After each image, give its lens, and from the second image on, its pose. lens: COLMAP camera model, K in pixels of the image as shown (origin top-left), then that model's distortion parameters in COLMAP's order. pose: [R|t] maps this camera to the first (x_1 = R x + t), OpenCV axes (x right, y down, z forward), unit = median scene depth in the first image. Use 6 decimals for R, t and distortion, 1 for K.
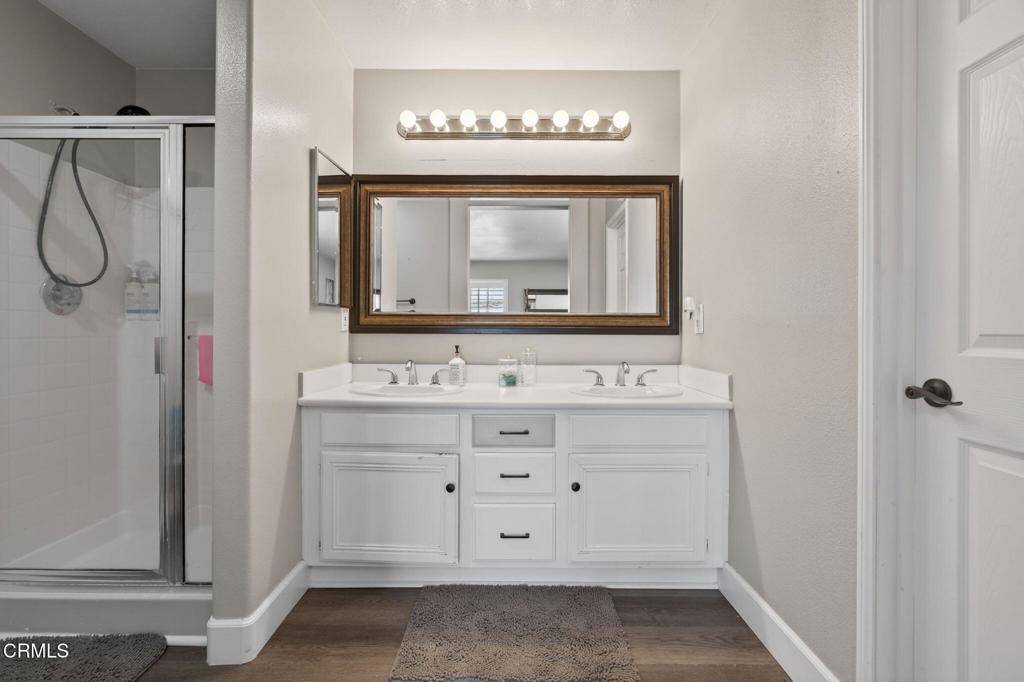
lens RADIAL K [[433.5, 0, 508.9], [0, 433.5, 339.2], [0, 0, 1]] dist [-0.002539, 0.000382]
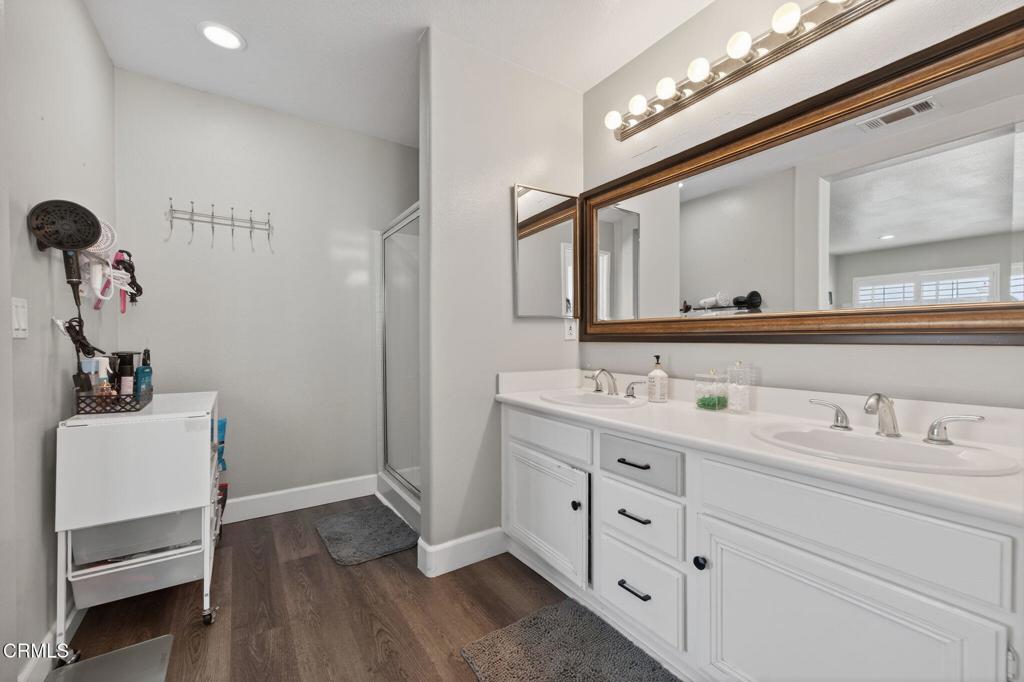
lens RADIAL K [[413.3, 0, 514.5], [0, 413.3, 348.8], [0, 0, 1]] dist [0.018276, 0.000134]
pose [[0.564725, 0.010441, -0.825213, 0.421131], [-0.003772, 0.999942, 0.010070, -0.006622], [0.825271, -0.002574, 0.564731, 0.296182]]
